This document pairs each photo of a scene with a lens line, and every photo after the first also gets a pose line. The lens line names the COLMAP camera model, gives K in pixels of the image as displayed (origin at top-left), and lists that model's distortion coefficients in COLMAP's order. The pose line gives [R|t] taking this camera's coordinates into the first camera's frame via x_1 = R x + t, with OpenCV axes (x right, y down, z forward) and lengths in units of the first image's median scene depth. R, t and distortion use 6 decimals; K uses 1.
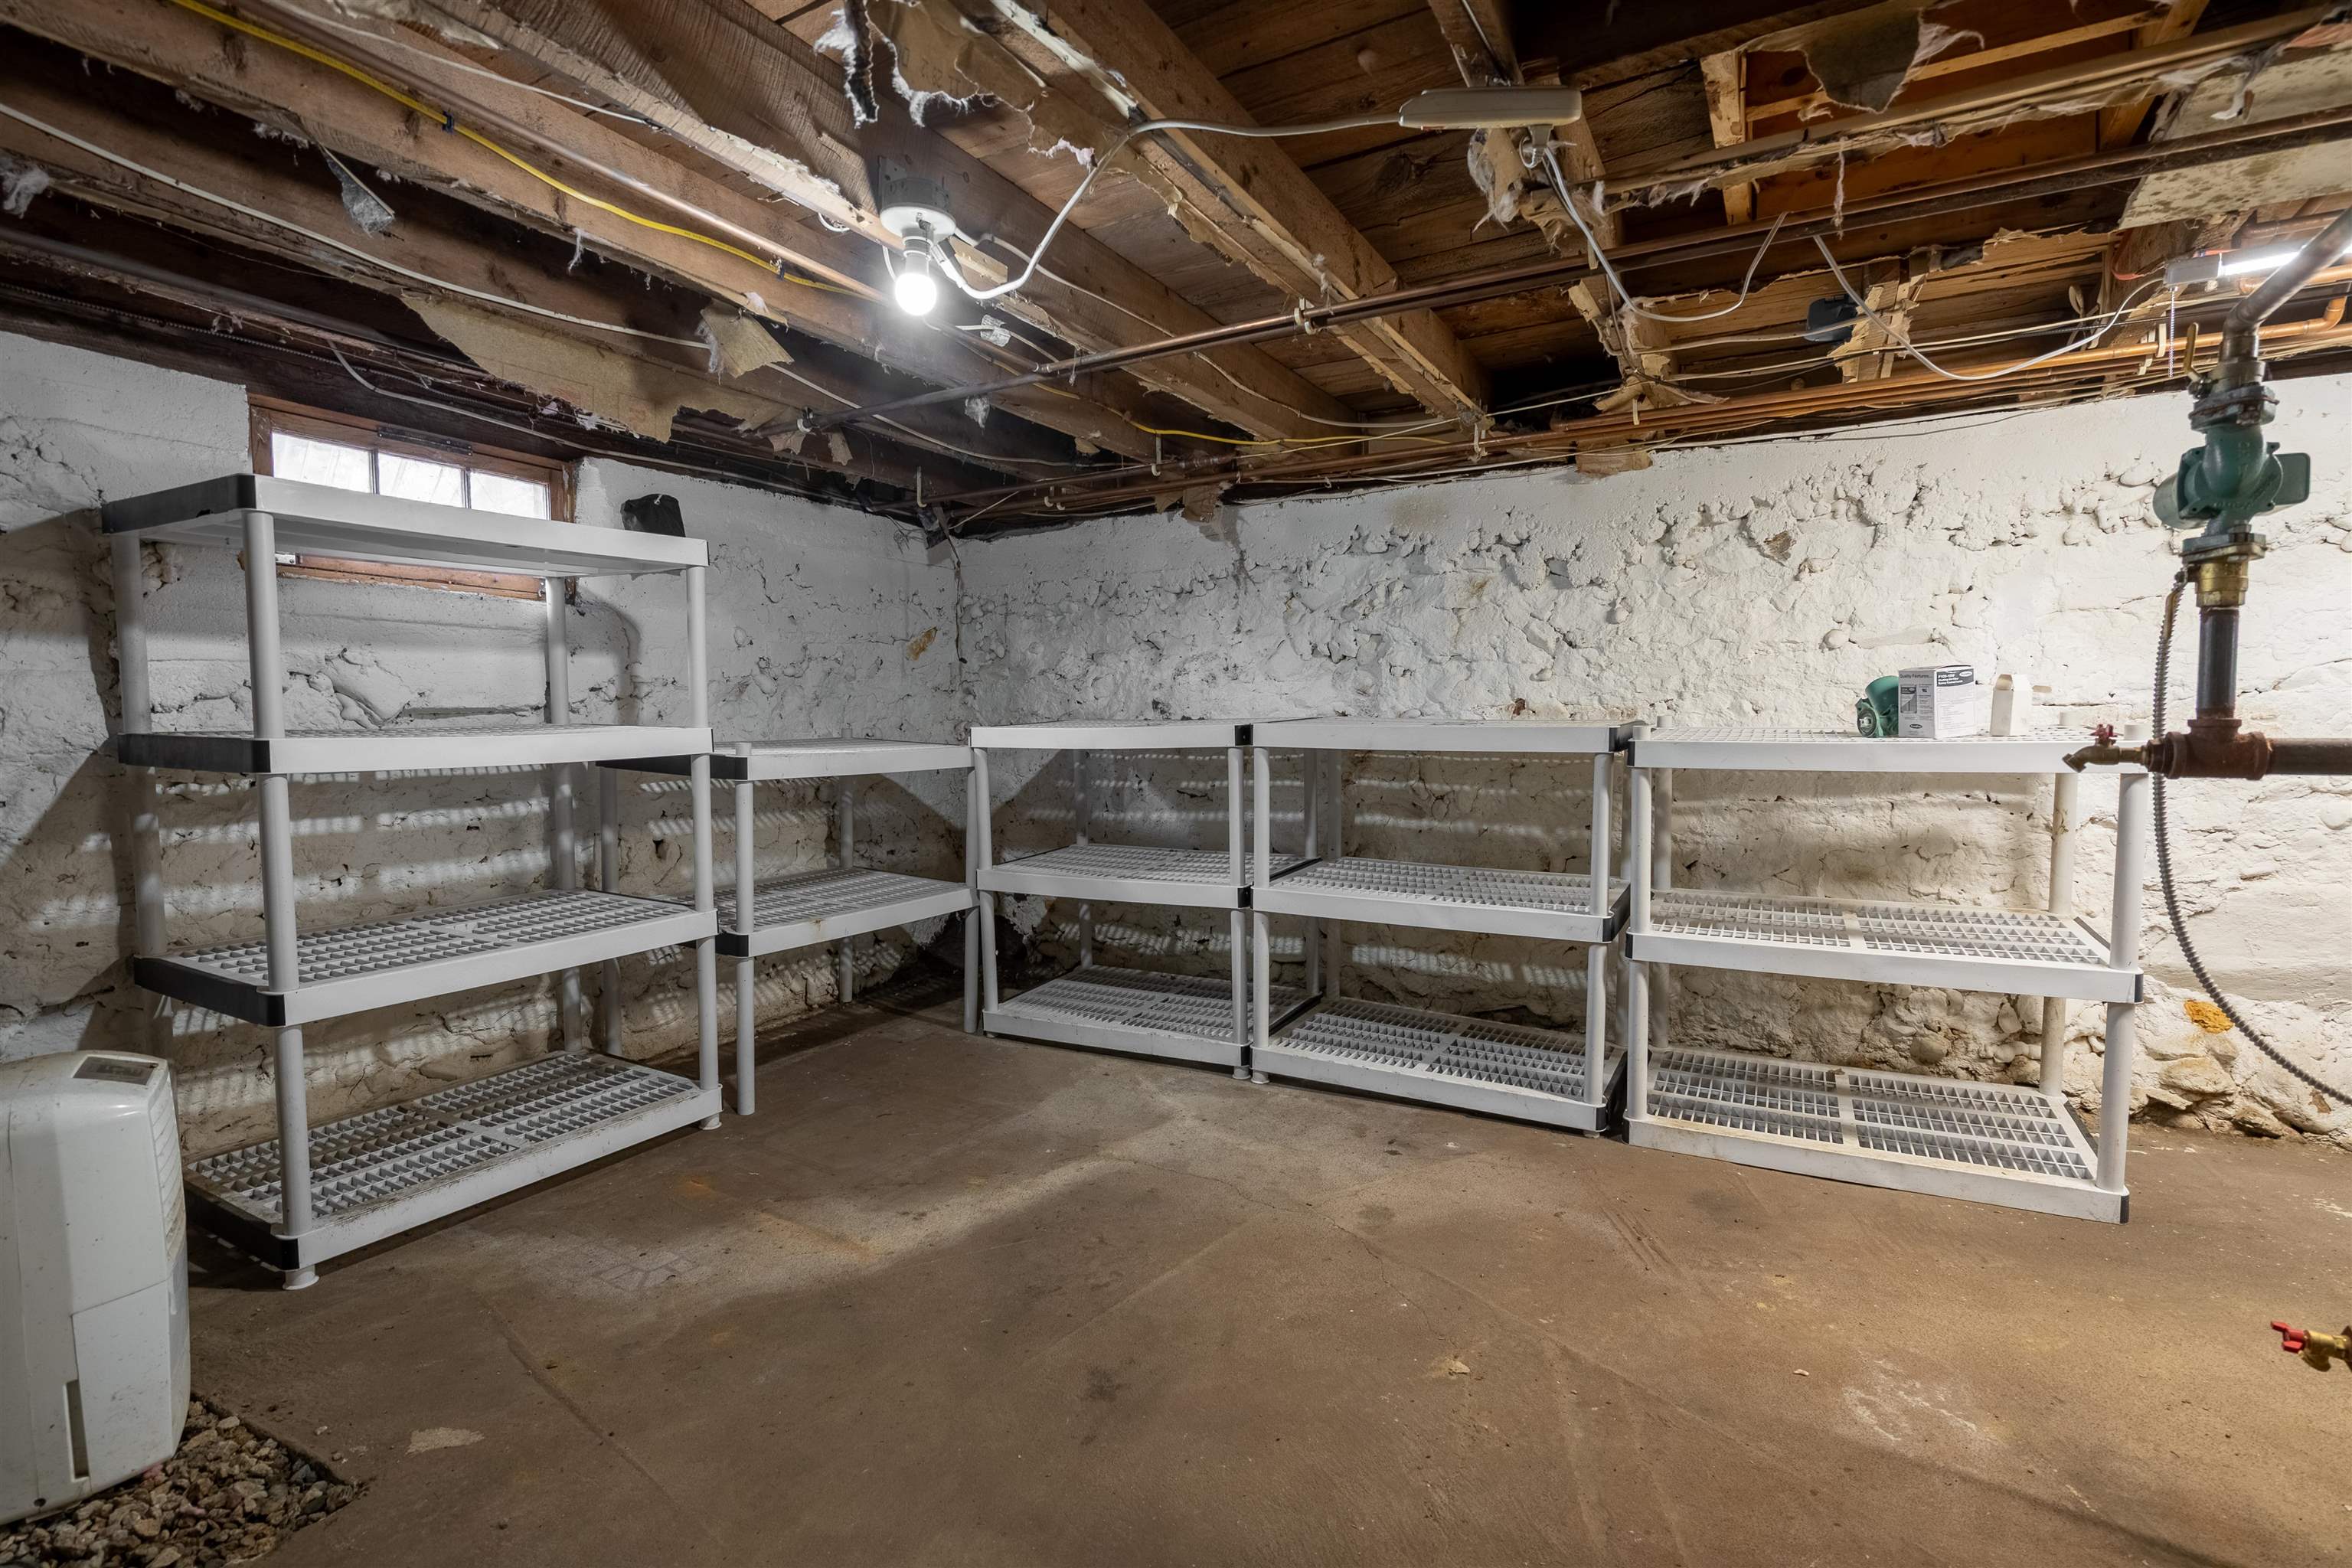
lens RADIAL K [[1129.2, 0, 1157.8], [0, 1129.2, 784.3], [0, 0, 1]] dist [-0.004038, 0.000361]
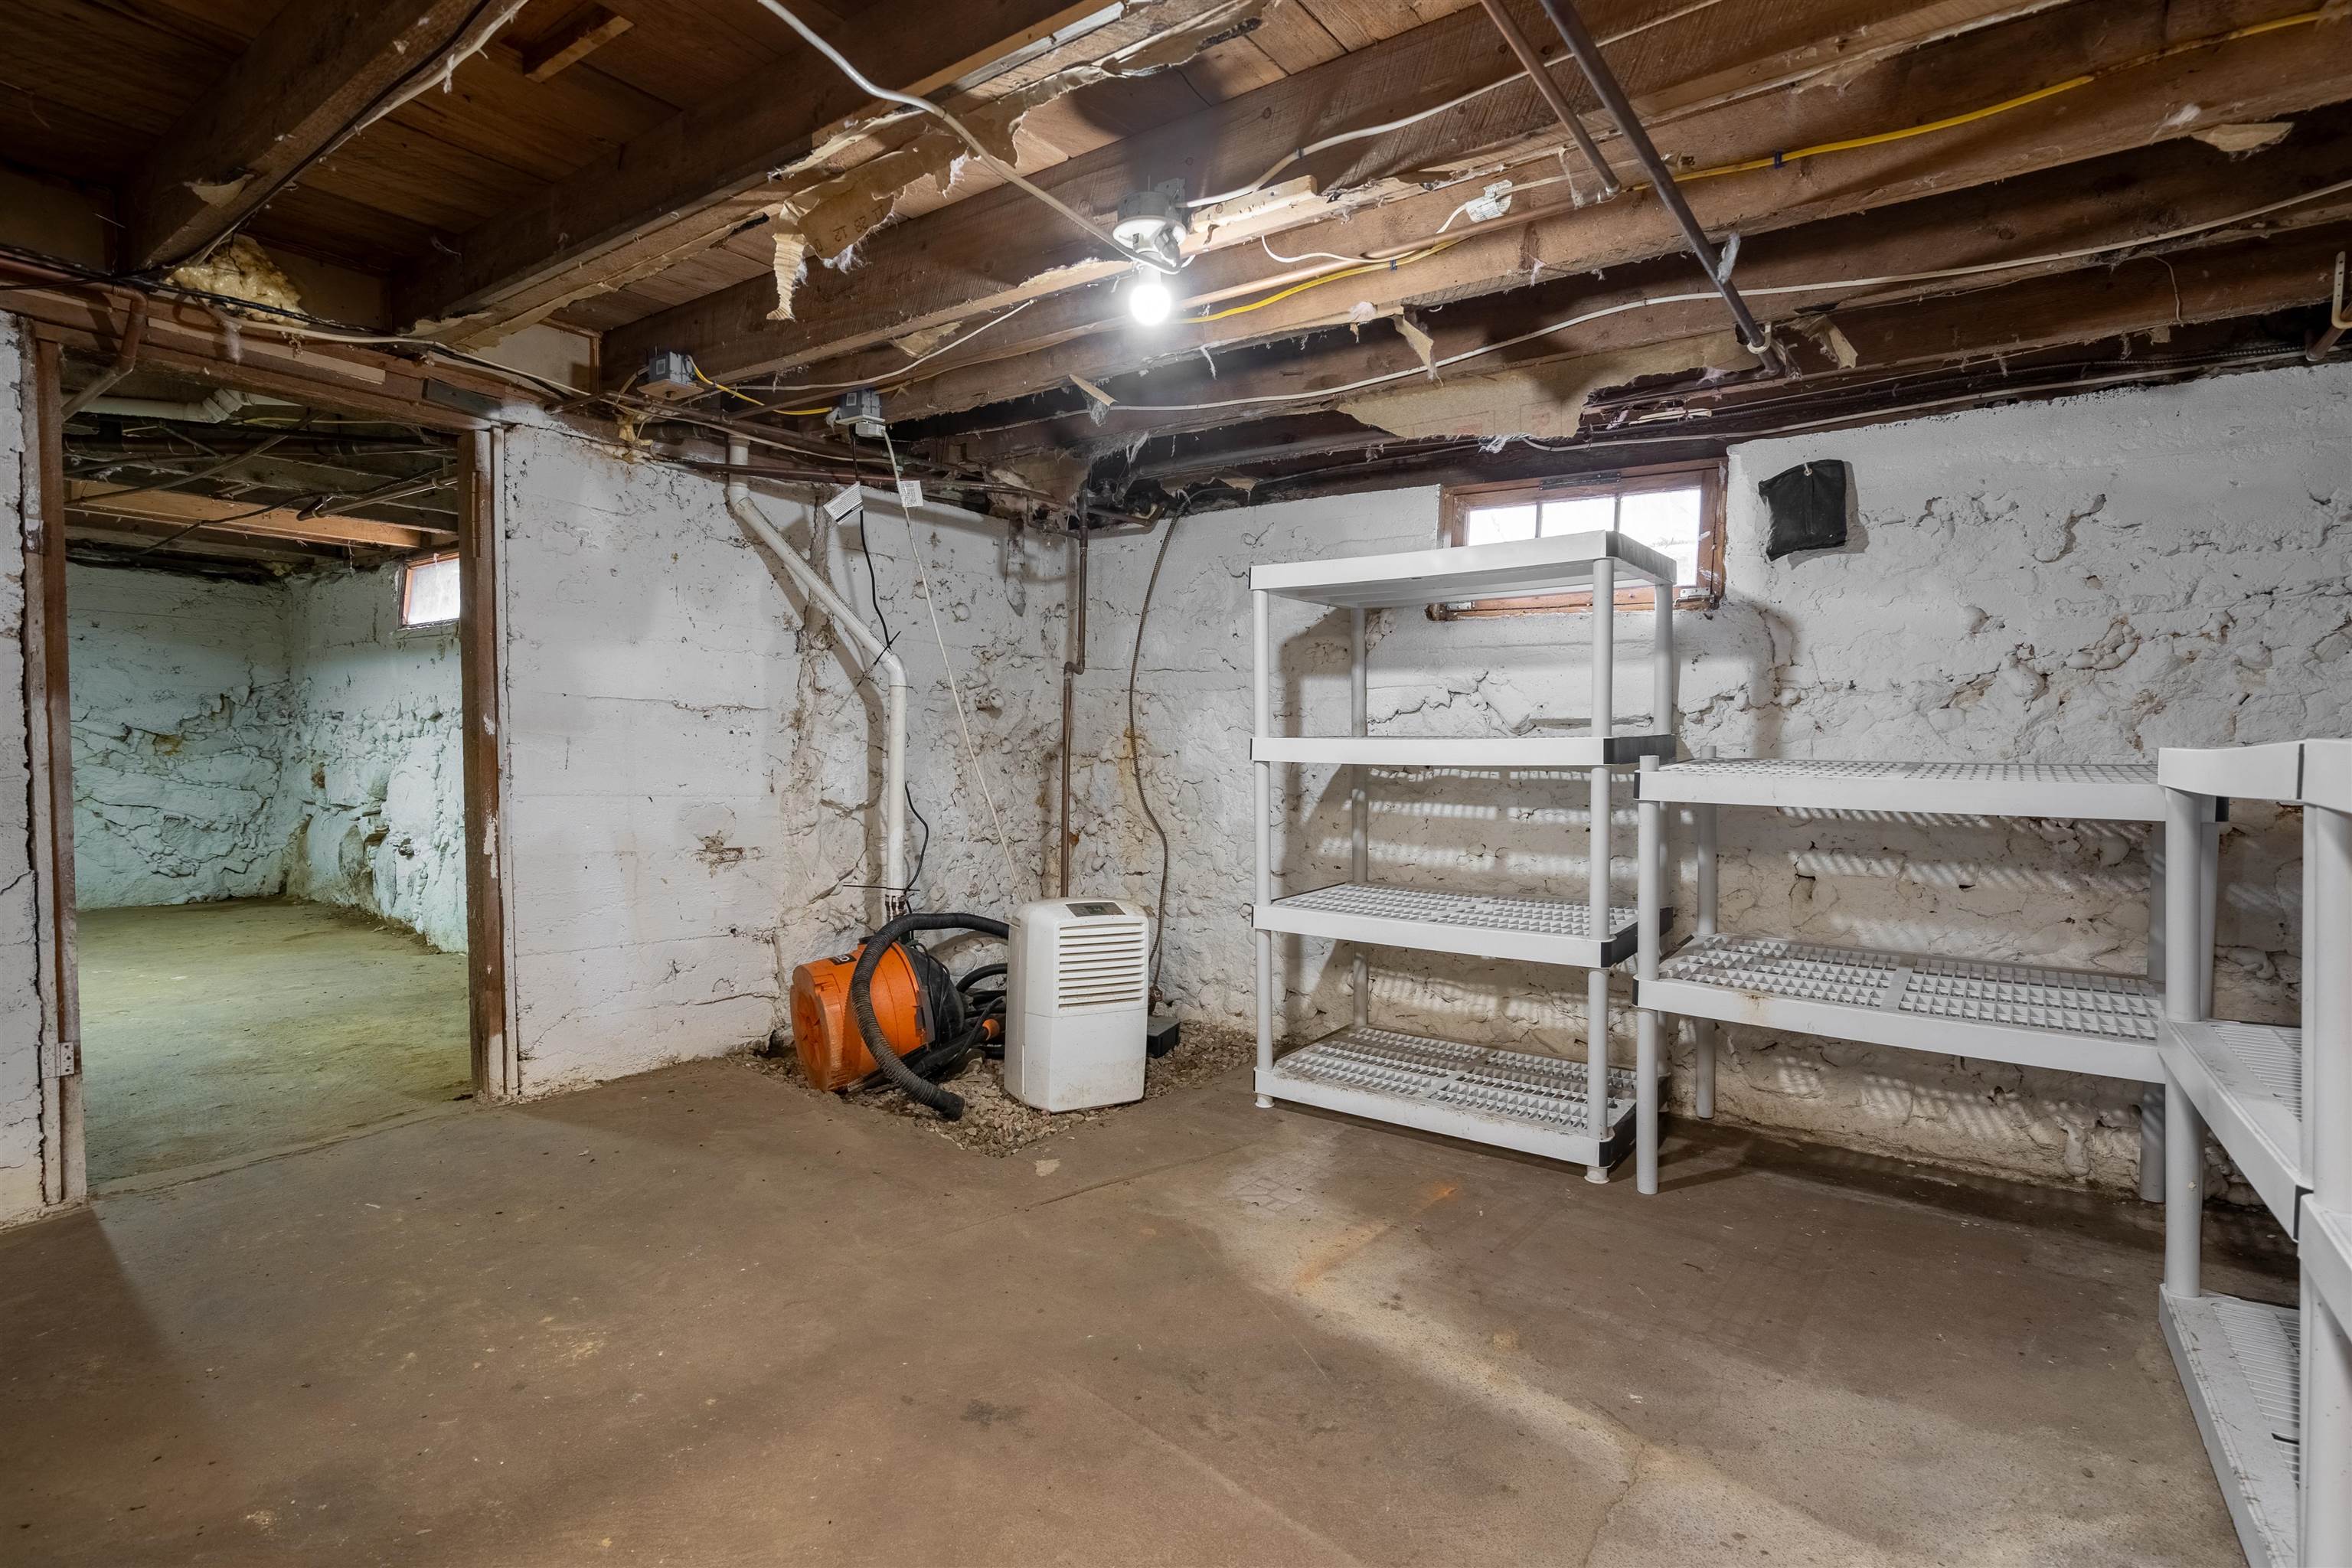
lens RADIAL K [[1129.2, 0, 1171.1], [0, 1129.2, 789.4], [0, 0, 1]] dist [-0.004038, 0.000361]
pose [[-0.109599, 0.051849, -0.992623, 0.582271], [-0.069092, 0.995826, 0.059645, -0.042486], [0.991572, 0.075119, -0.105560, 0.822330]]
